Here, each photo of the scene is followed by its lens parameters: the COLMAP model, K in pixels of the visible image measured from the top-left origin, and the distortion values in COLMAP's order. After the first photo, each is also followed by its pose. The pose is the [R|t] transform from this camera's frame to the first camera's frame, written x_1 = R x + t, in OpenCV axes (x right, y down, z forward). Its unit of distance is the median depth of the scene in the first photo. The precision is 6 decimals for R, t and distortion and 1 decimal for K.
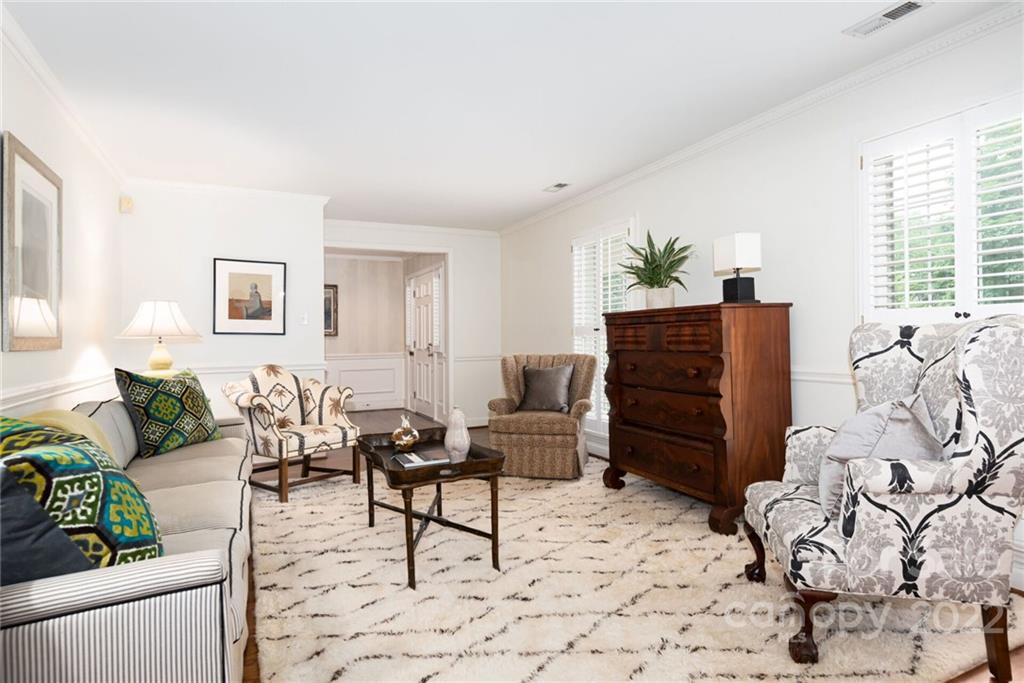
lens RADIAL K [[536.9, 0, 509.3], [0, 536.9, 339.2], [0, 0, 1]] dist [0.003667, -0.000705]
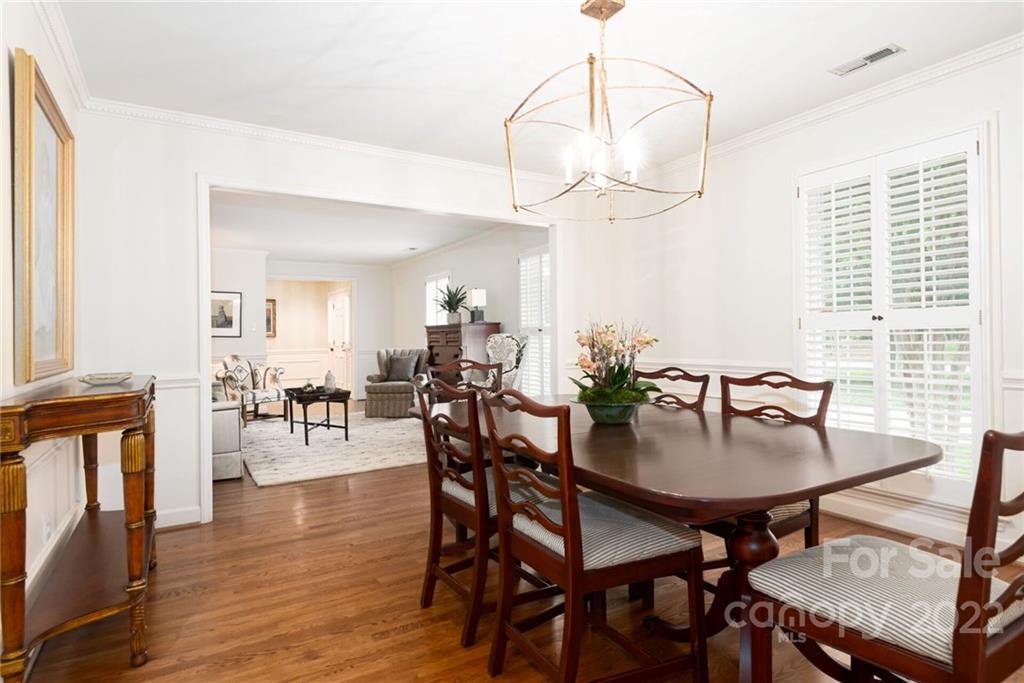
lens RADIAL K [[536.9, 0, 515.5], [0, 536.9, 338.5], [0, 0, 1]] dist [0.003667, -0.000705]
pose [[0.994234, 0.001433, 0.107227, 0.263468], [-0.001293, 0.999998, -0.001377, -0.002630], [-0.107229, 0.001231, 0.994234, -0.800759]]
